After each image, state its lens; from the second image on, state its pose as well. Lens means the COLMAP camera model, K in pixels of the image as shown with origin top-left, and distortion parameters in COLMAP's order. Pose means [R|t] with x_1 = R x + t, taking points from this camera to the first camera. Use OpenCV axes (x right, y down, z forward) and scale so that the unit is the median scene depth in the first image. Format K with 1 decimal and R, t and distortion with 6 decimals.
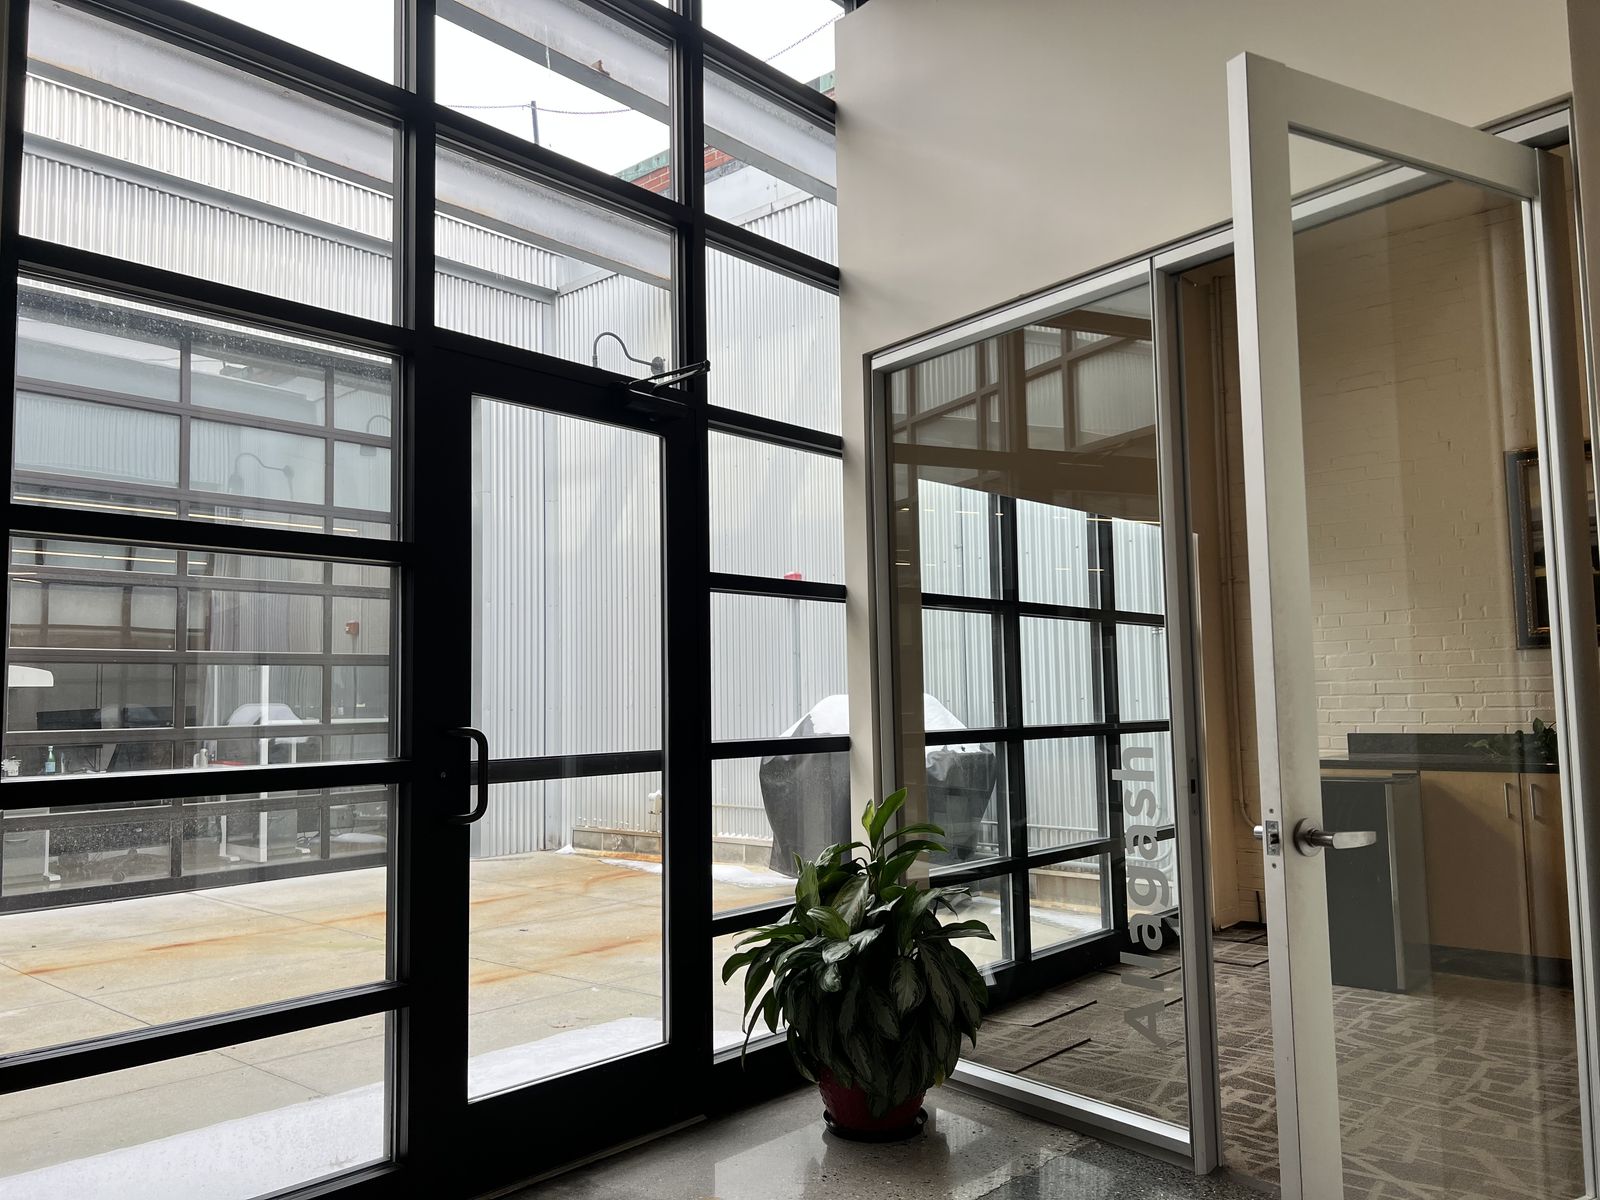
lens RADIAL K [[1205.8, 0, 778.5], [0, 1205.8, 606.6], [0, 0, 1]] dist [0.070051, -0.089466]
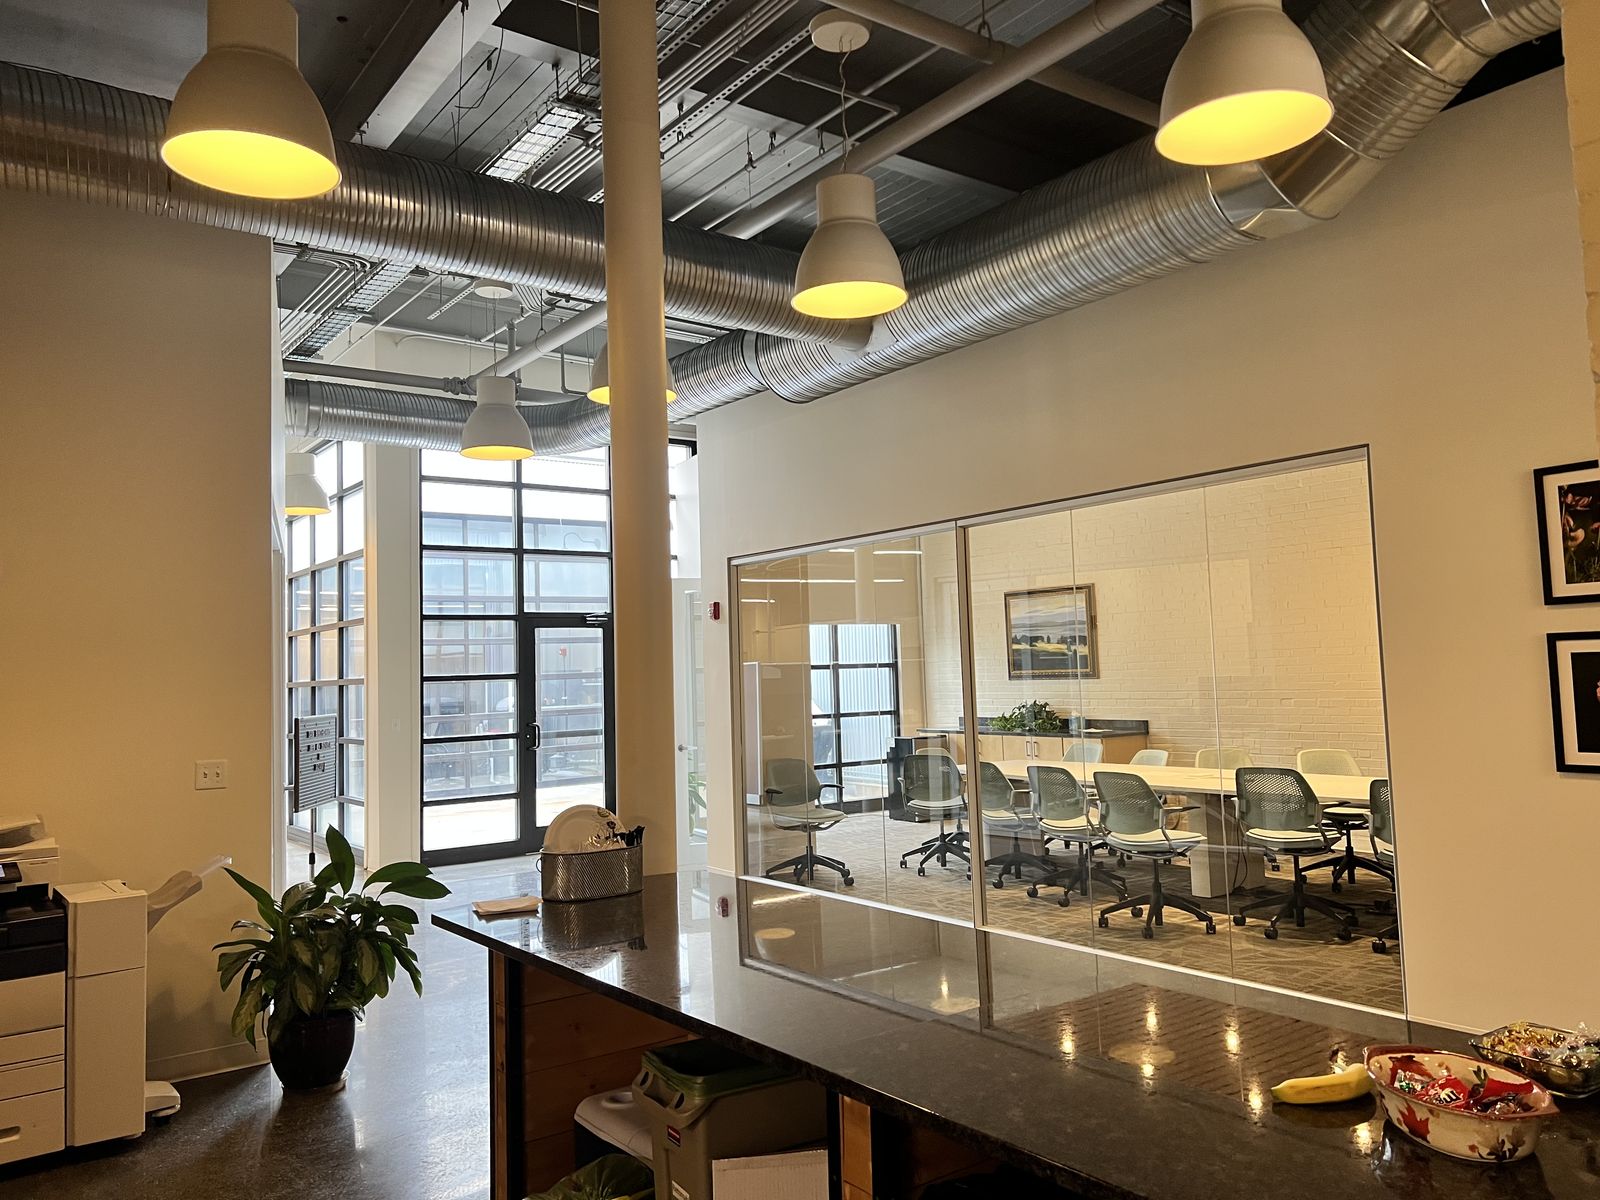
lens RADIAL K [[1184.1, 0, 796.8], [0, 1184.1, 594.8], [0, 0, 1]] dist [0.025353, -0.000385]
pose [[0.981399, -0.025463, -0.190282, 0.978245], [0.028539, 0.999502, 0.013443, -0.253158], [0.189845, -0.018623, 0.981637, -1.905954]]
